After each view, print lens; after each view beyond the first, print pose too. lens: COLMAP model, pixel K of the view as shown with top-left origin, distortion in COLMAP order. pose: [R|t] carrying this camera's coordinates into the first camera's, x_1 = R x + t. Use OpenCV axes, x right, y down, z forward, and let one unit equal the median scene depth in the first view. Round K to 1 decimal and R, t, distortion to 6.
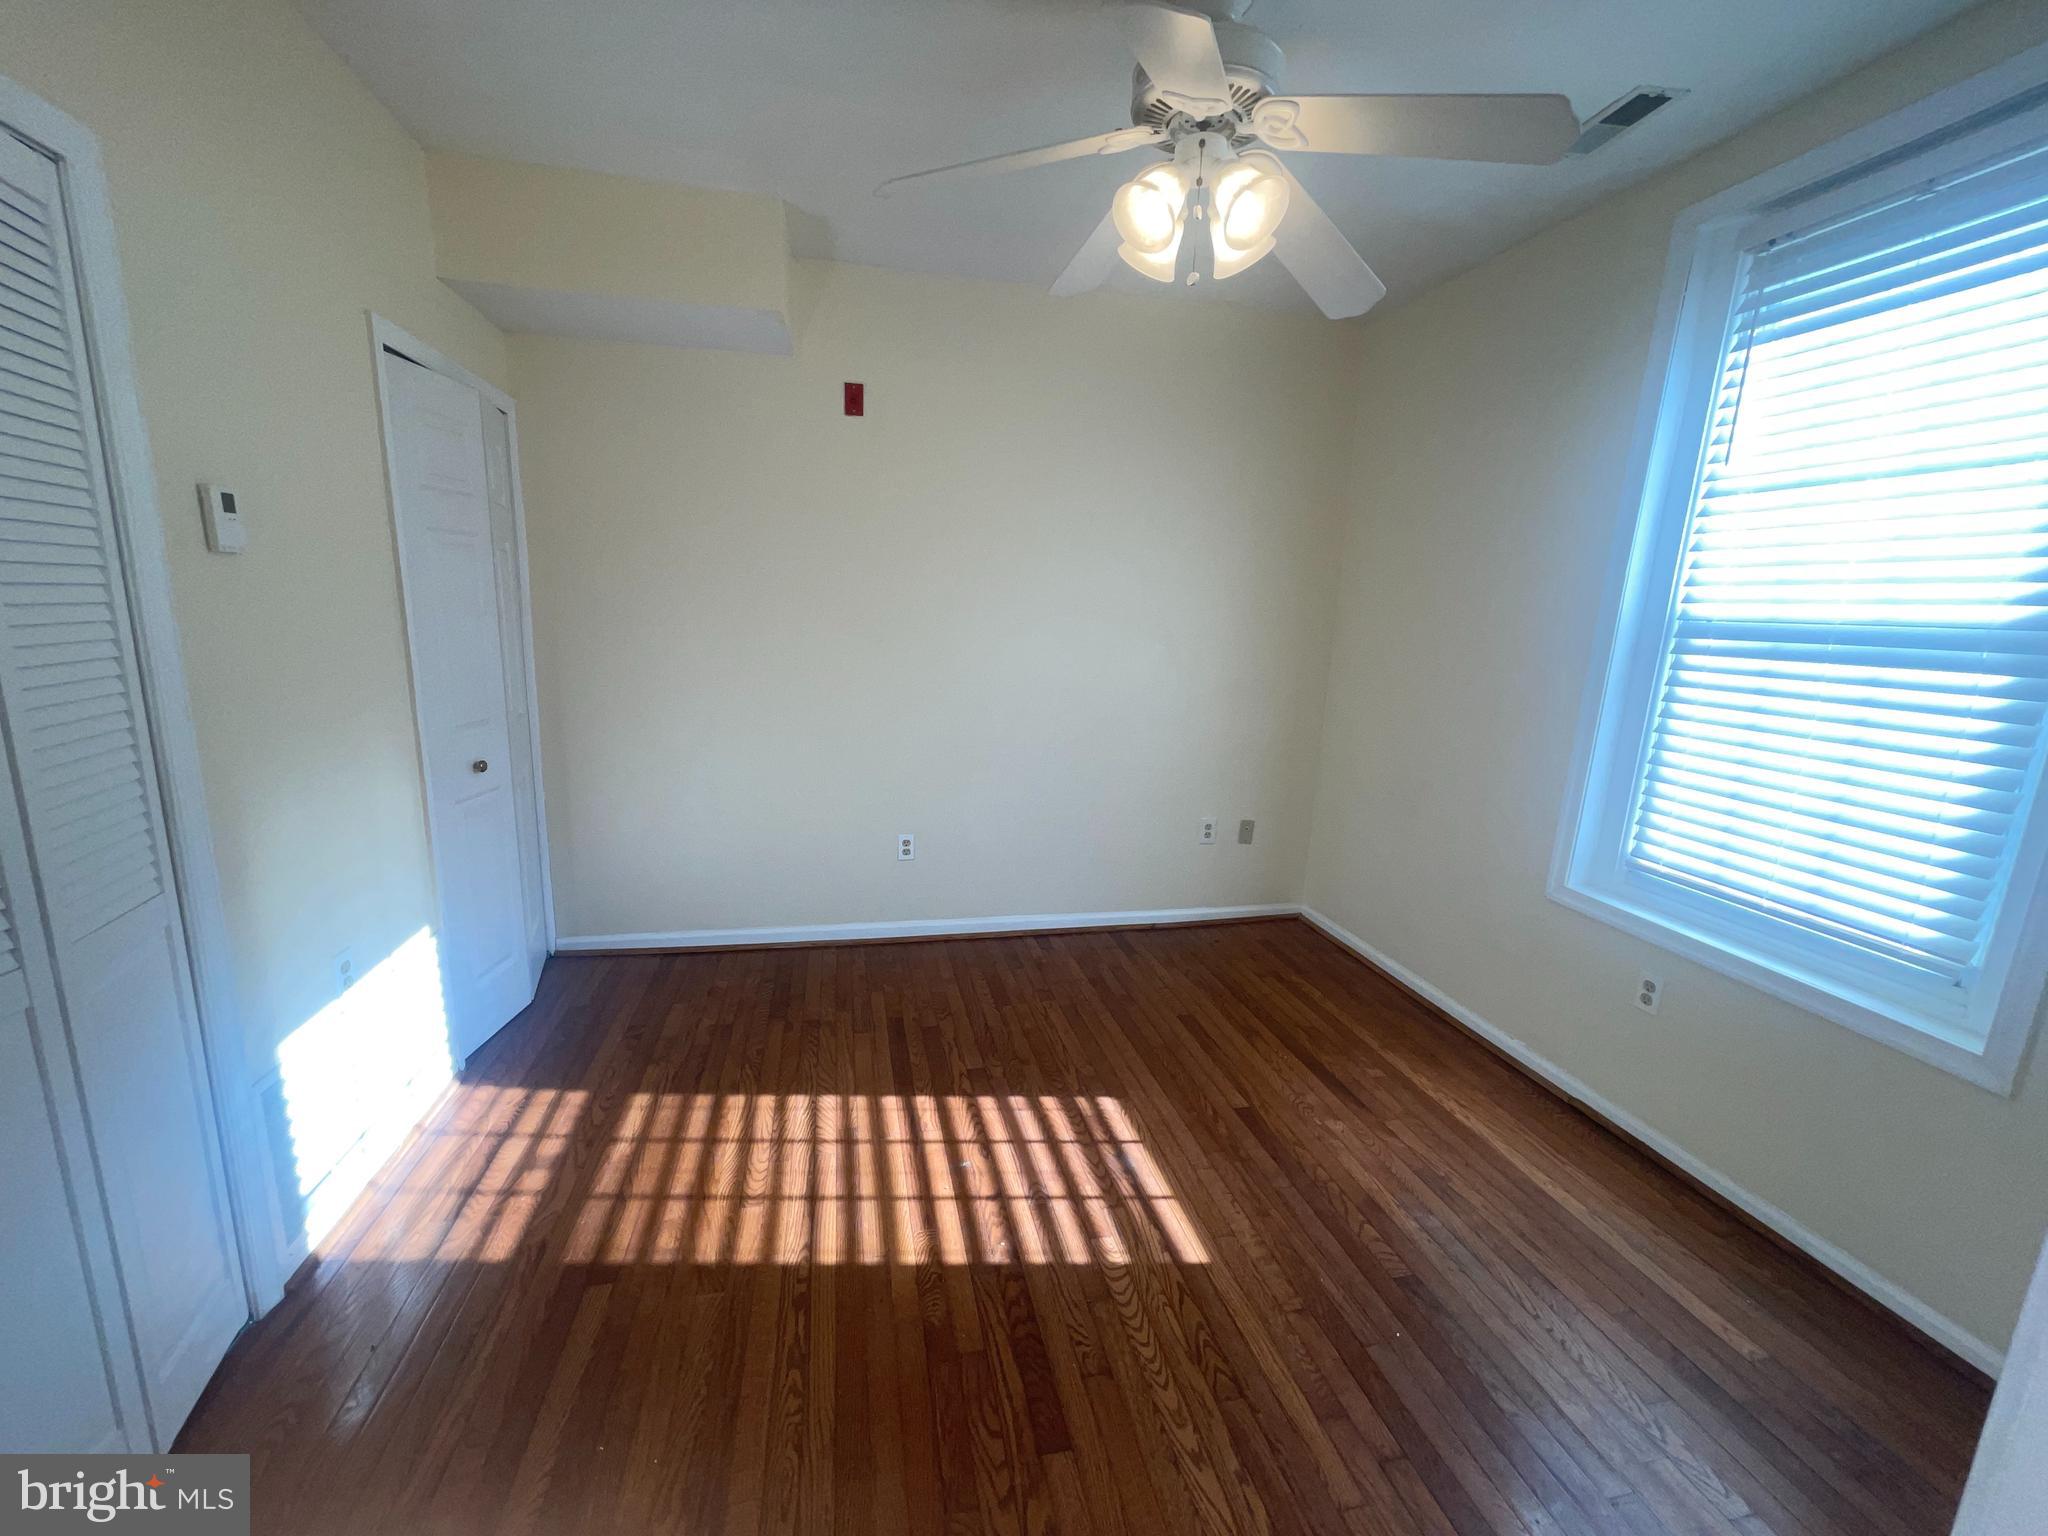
lens RADIAL K [[826.1, 0, 1011.1], [0, 826.1, 773.8], [0, 0, 1]] dist [0.000736, -0.001254]
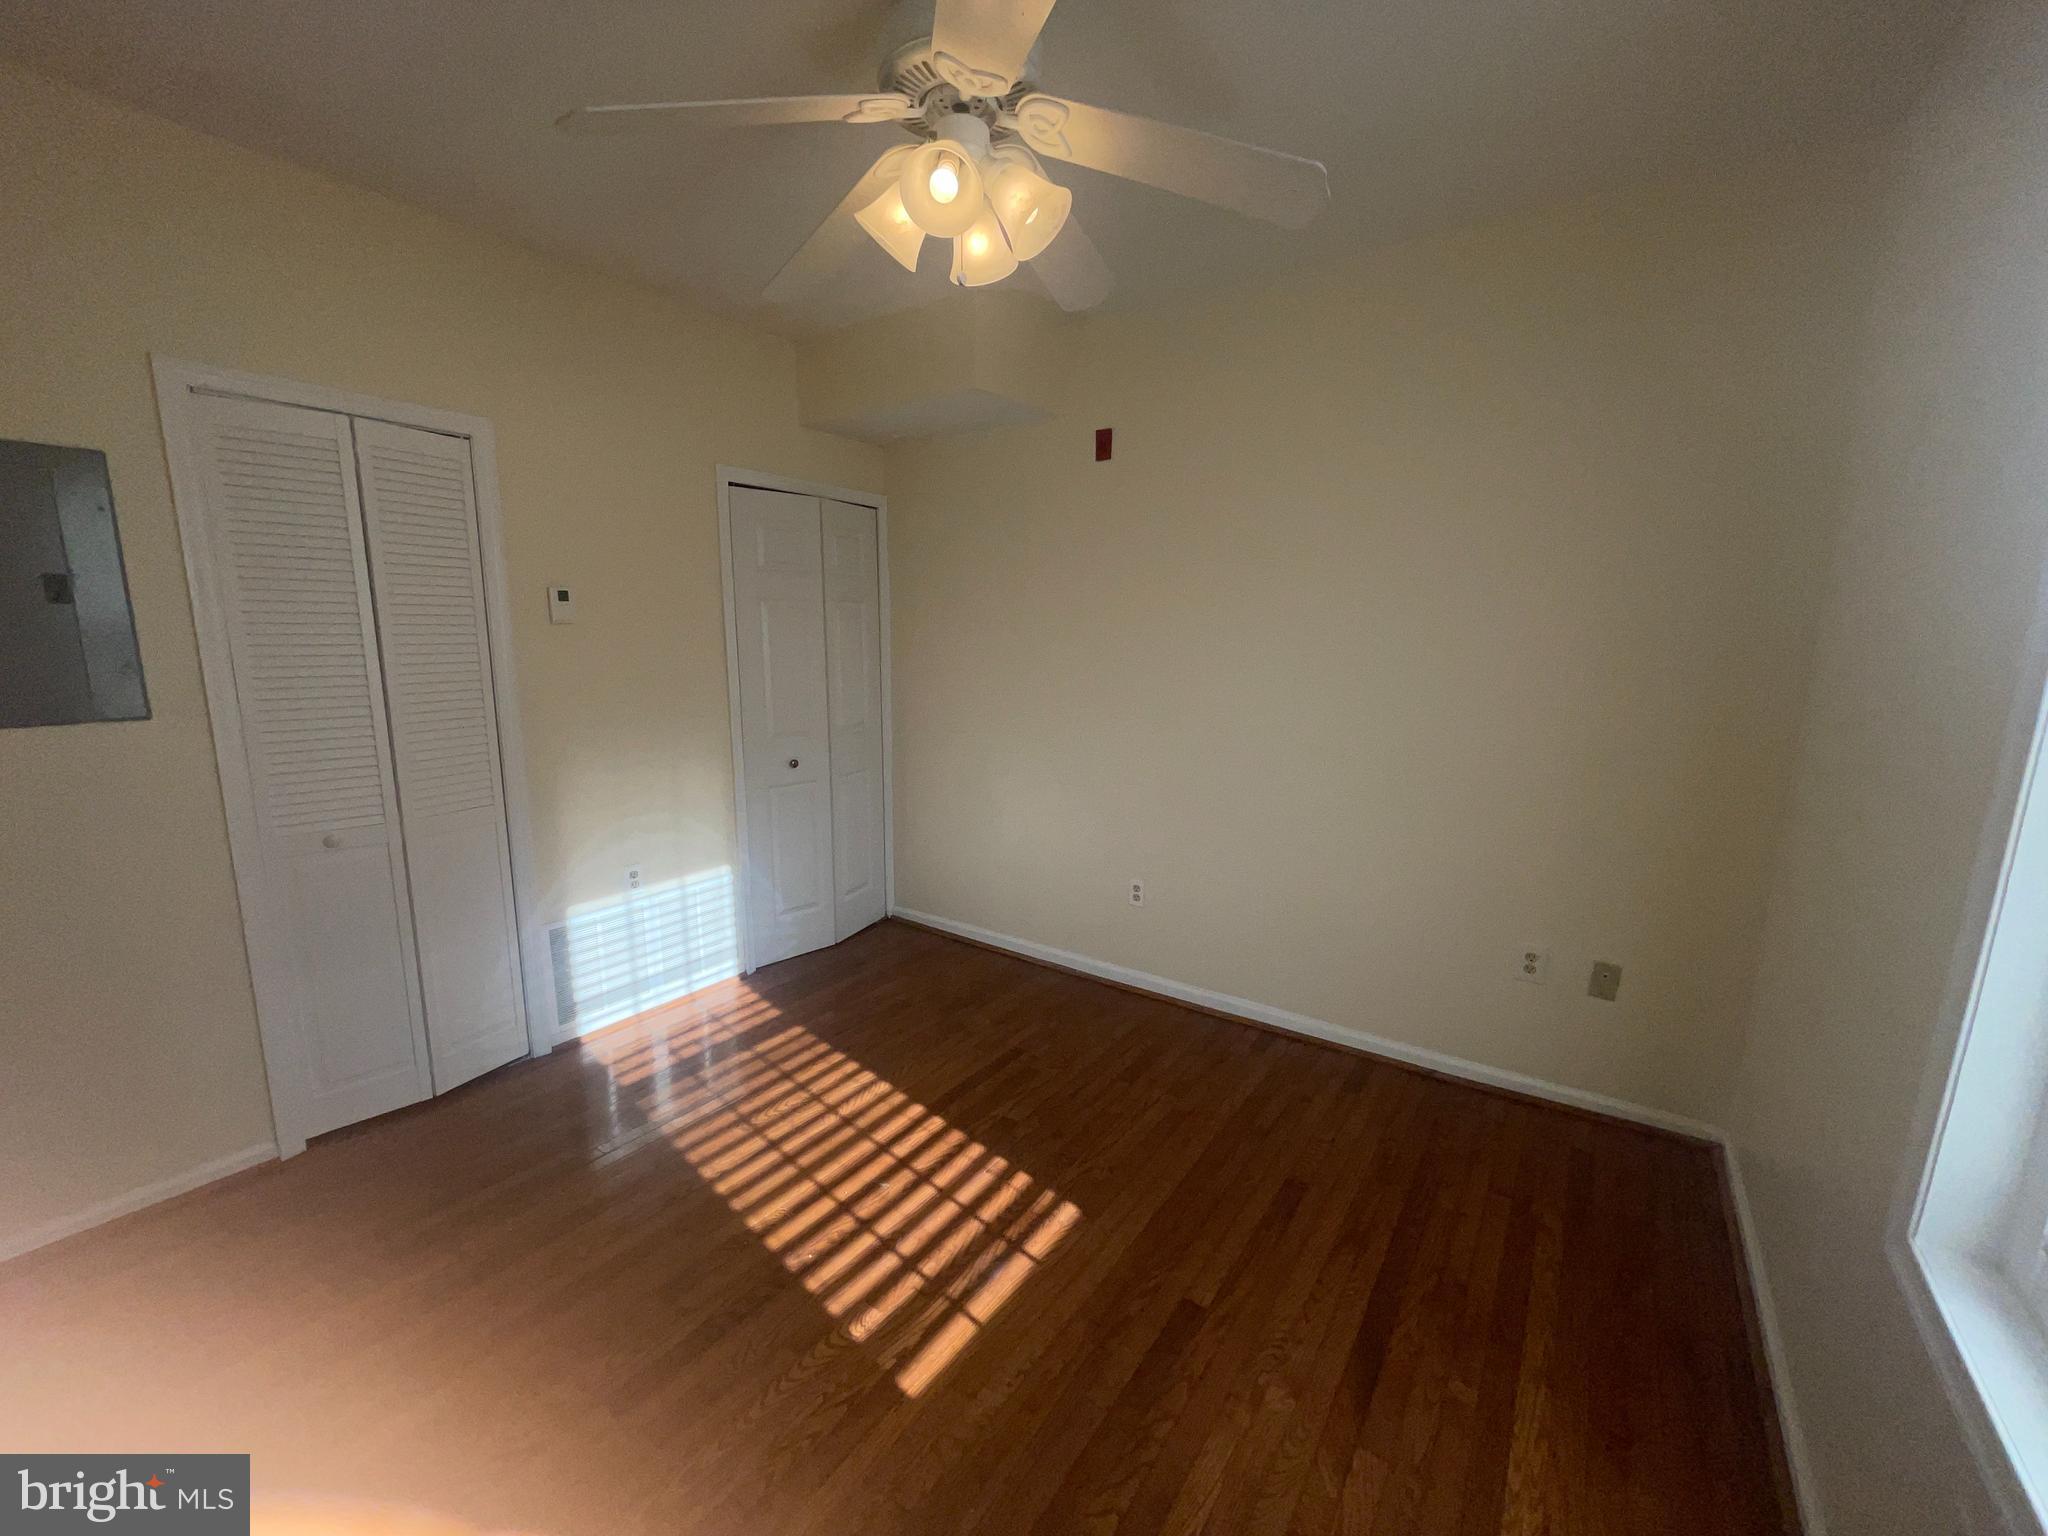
lens RADIAL K [[826.1, 0, 1016.4], [0, 826.1, 771.3], [0, 0, 1]] dist [0.000736, -0.001254]
pose [[0.676787, 0.094491, -0.730090, 0.707998], [-0.129292, 0.991570, 0.008480, -0.062643], [0.724737, 0.088656, 0.683299, 0.348383]]
